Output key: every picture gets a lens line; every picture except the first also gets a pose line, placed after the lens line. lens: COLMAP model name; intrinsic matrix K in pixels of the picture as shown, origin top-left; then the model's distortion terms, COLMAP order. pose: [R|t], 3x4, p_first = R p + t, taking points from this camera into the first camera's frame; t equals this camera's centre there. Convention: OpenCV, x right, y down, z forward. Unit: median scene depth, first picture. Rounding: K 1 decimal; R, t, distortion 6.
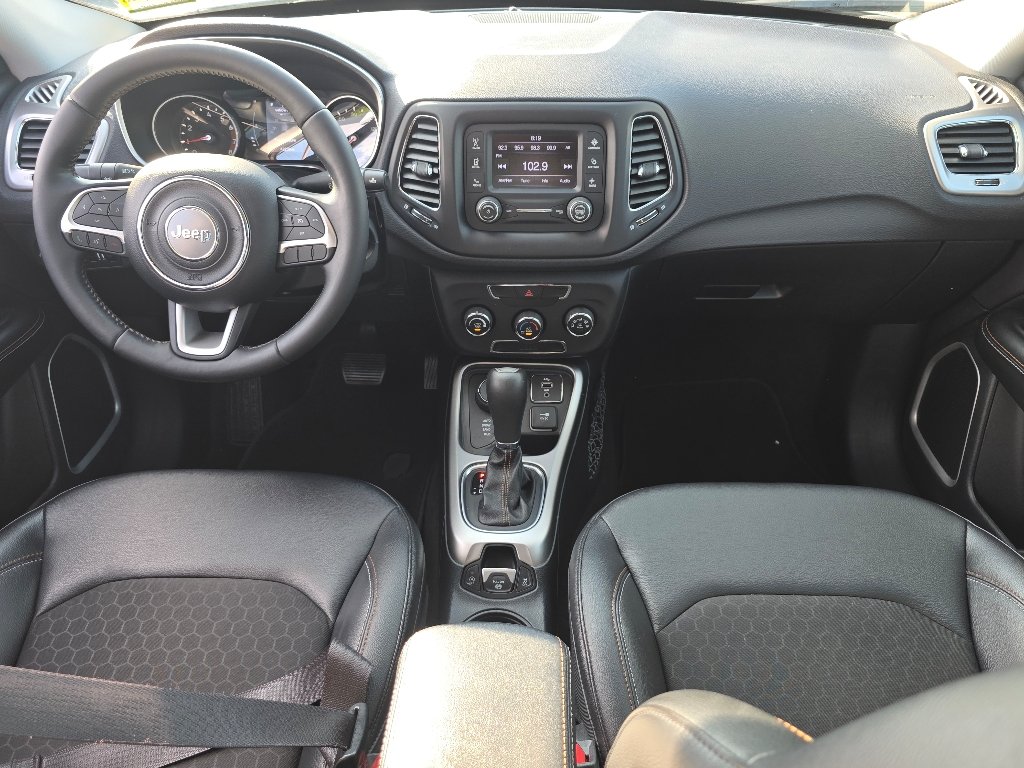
lens RADIAL K [[771.2, 0, 508.2], [0, 771.2, 382.2], [0, 0, 1]] dist [0.032626, -0.028239]
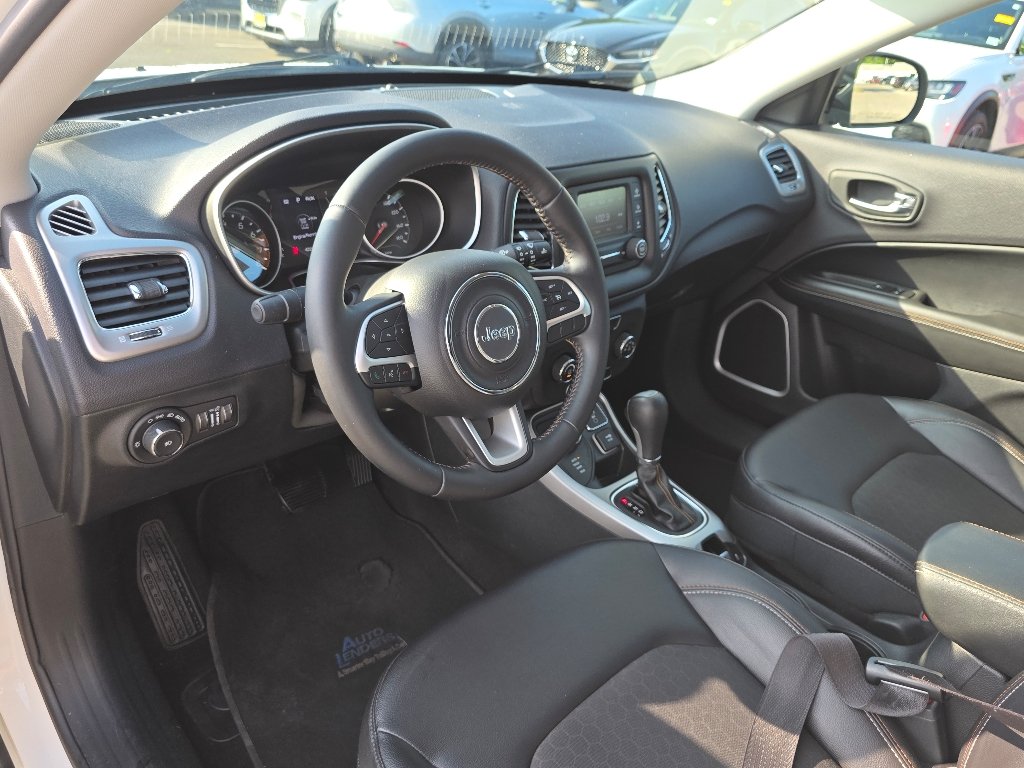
lens RADIAL K [[771.2, 0, 508.7], [0, 771.2, 376.3], [0, 0, 1]] dist [0.032626, -0.028239]
pose [[0.715275, -0.273415, 0.643138, -0.846620], [0.326051, 0.944550, 0.038932, -0.148588], [-0.618120, 0.181849, 0.764760, 0.262222]]
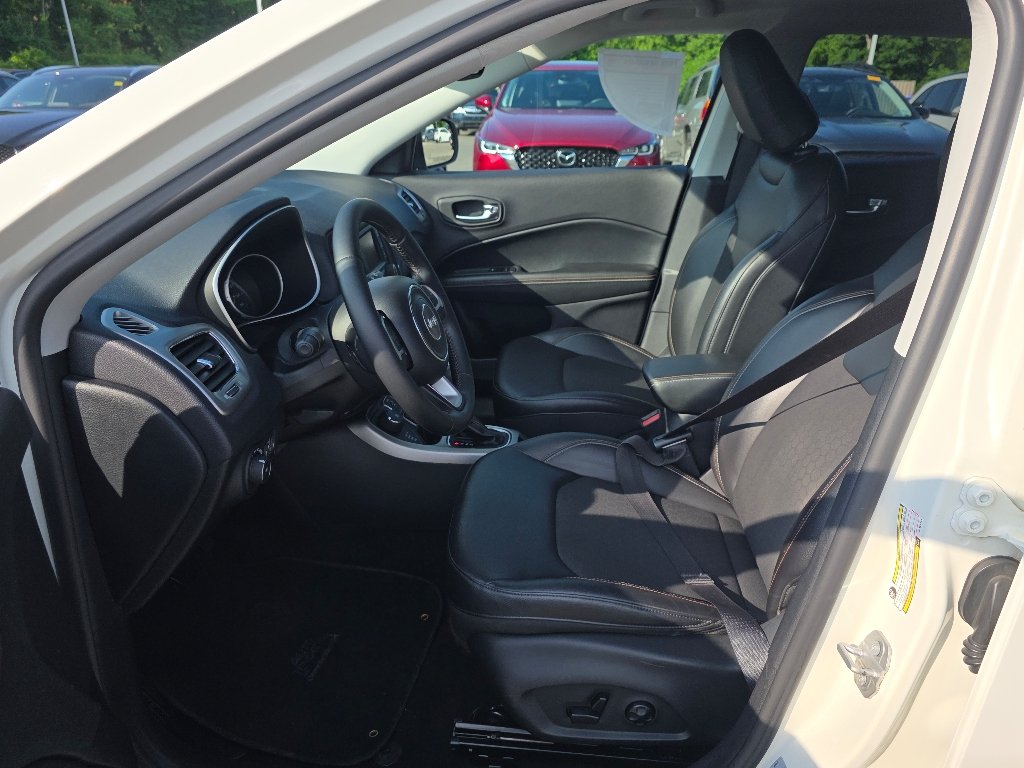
lens RADIAL K [[771.2, 0, 512.7], [0, 771.2, 384.1], [0, 0, 1]] dist [0.032626, -0.028239]
pose [[0.057650, -0.371471, 0.926653, -1.483902], [0.563529, 0.778293, 0.276938, -0.353442], [-0.824082, 0.506230, 0.254204, 0.522824]]
